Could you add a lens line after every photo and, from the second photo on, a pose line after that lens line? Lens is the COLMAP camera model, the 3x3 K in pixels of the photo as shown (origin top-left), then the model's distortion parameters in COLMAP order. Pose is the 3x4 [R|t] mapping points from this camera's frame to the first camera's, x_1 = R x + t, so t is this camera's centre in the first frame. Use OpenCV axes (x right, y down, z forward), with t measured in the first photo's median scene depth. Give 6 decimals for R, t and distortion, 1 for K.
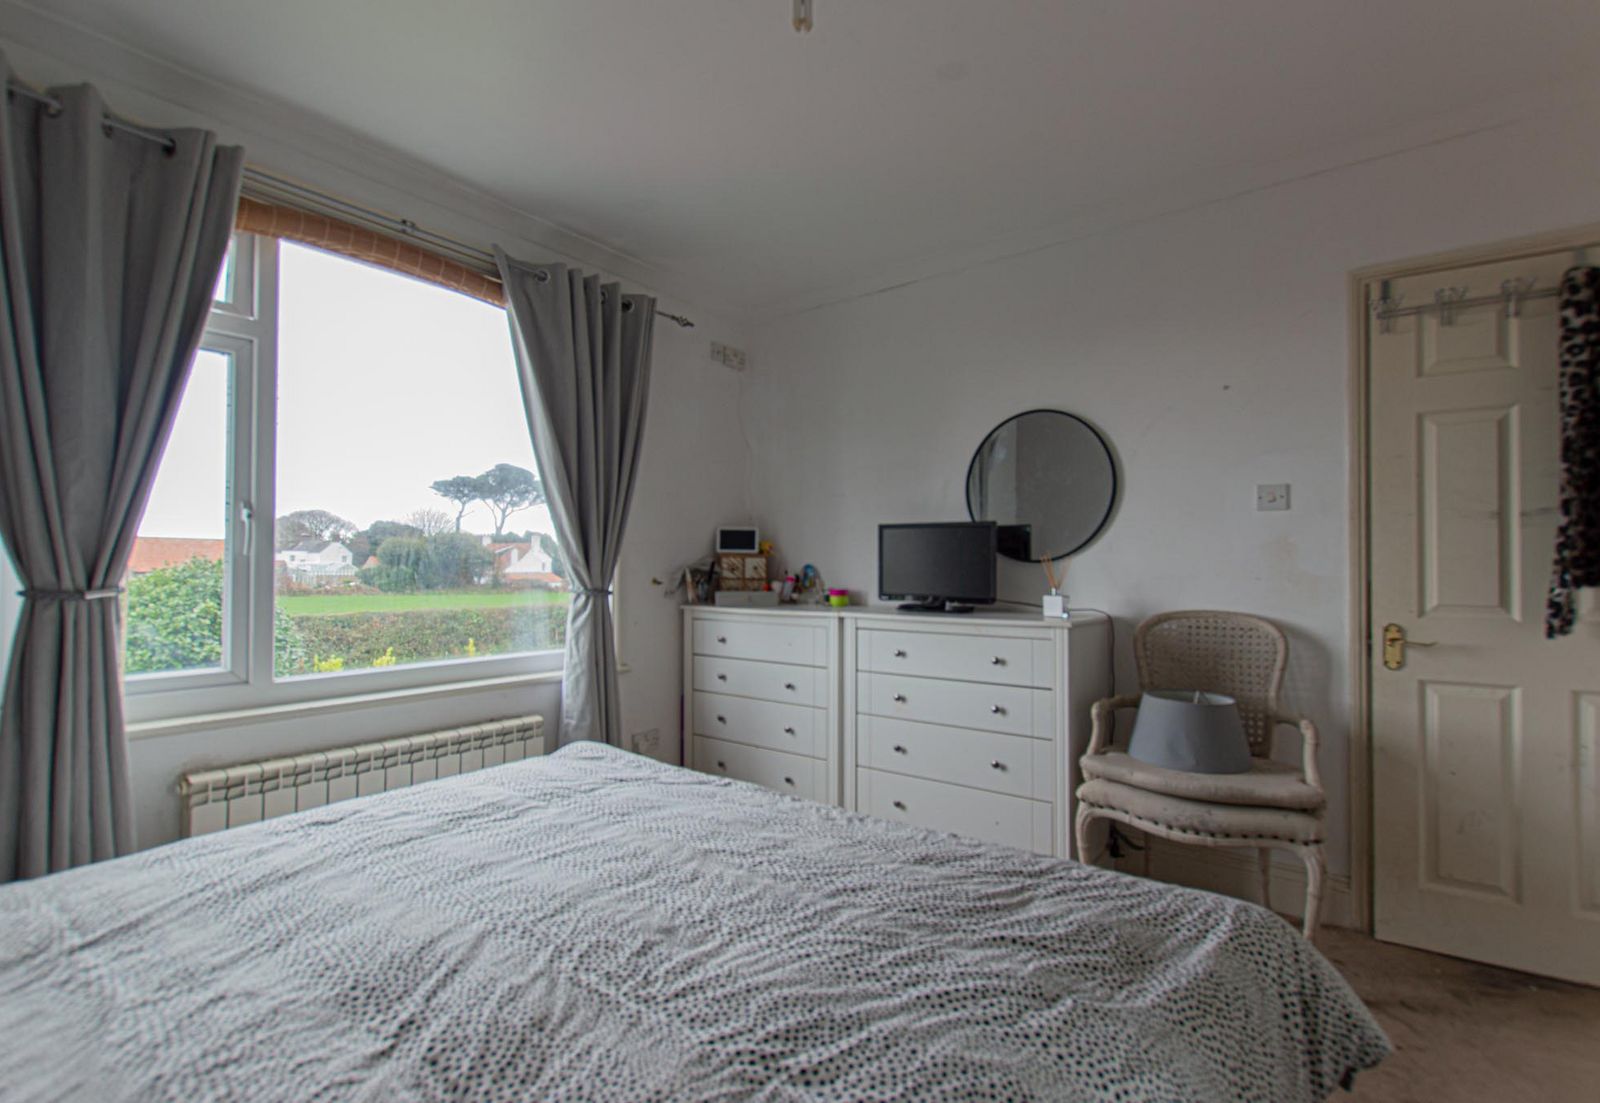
lens RADIAL K [[745.4, 0, 810.5], [0, 745.4, 558.1], [0, 0, 1]] dist [0.009436, -0.003127]
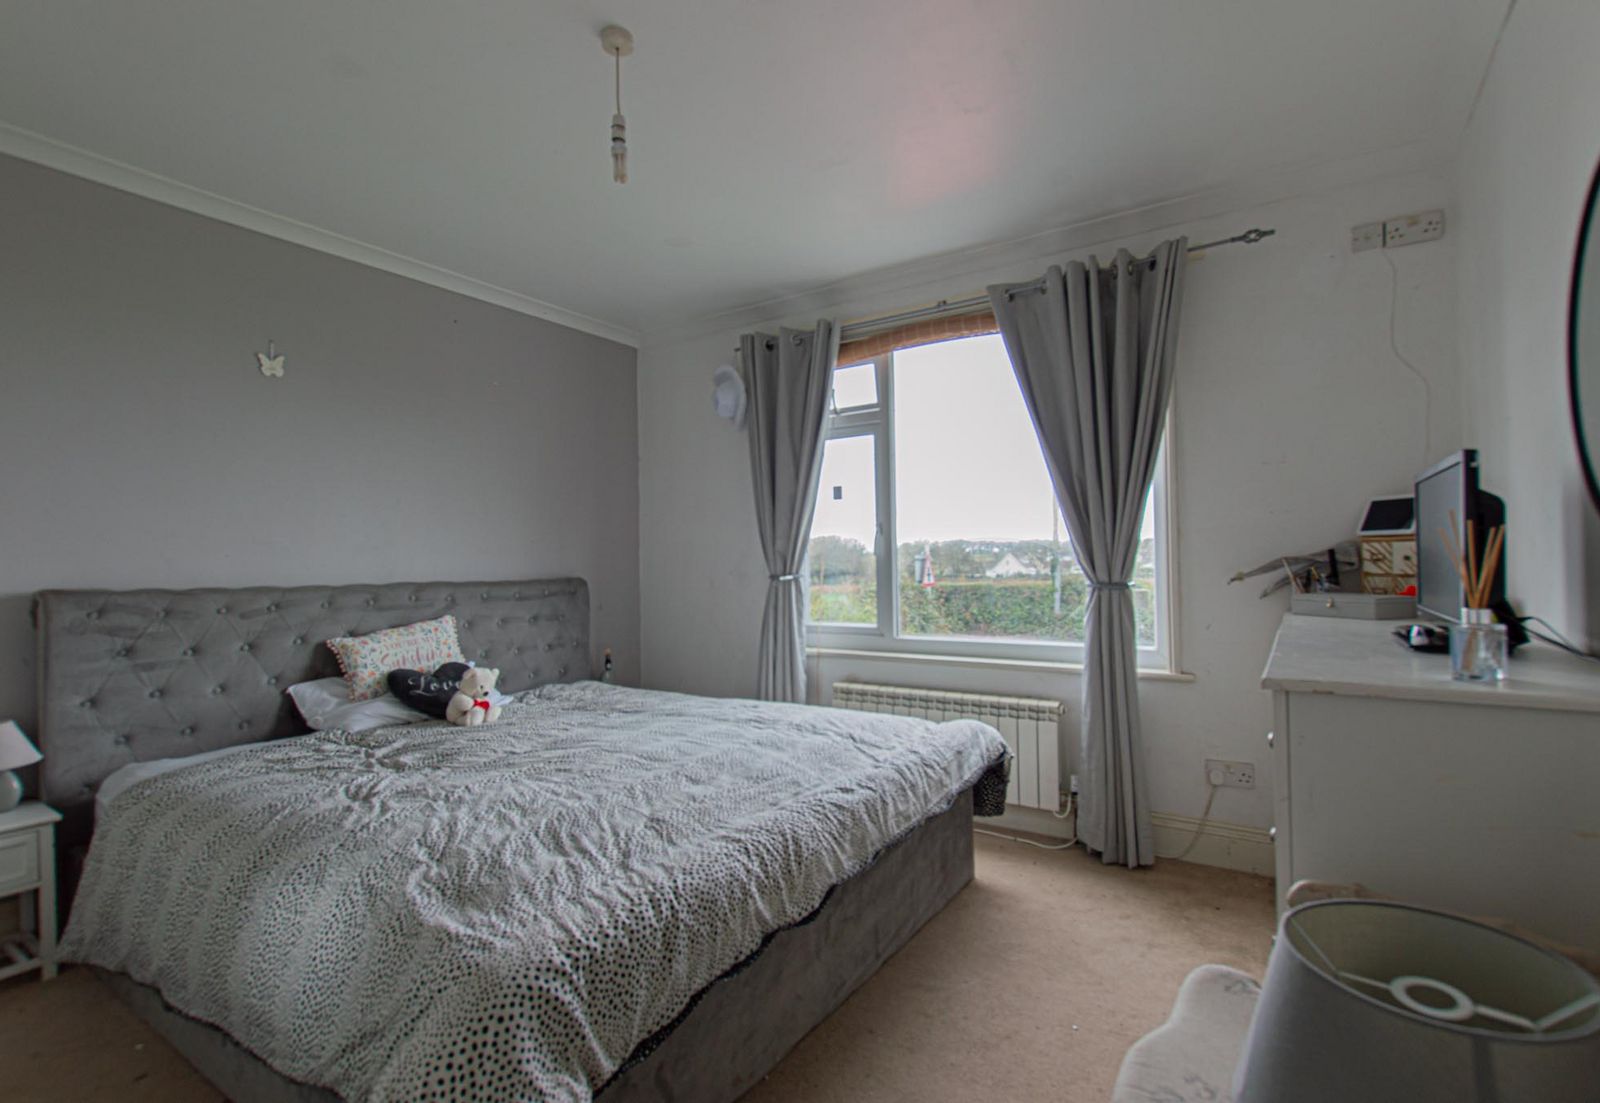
lens RADIAL K [[745.4, 0, 810.6], [0, 745.4, 550.4], [0, 0, 1]] dist [0.009436, -0.003127]
pose [[0.067464, -0.021366, -0.997493, 1.317228], [0.023099, 0.999536, -0.019847, 0.019961], [0.997454, -0.021702, 0.067927, 1.169545]]
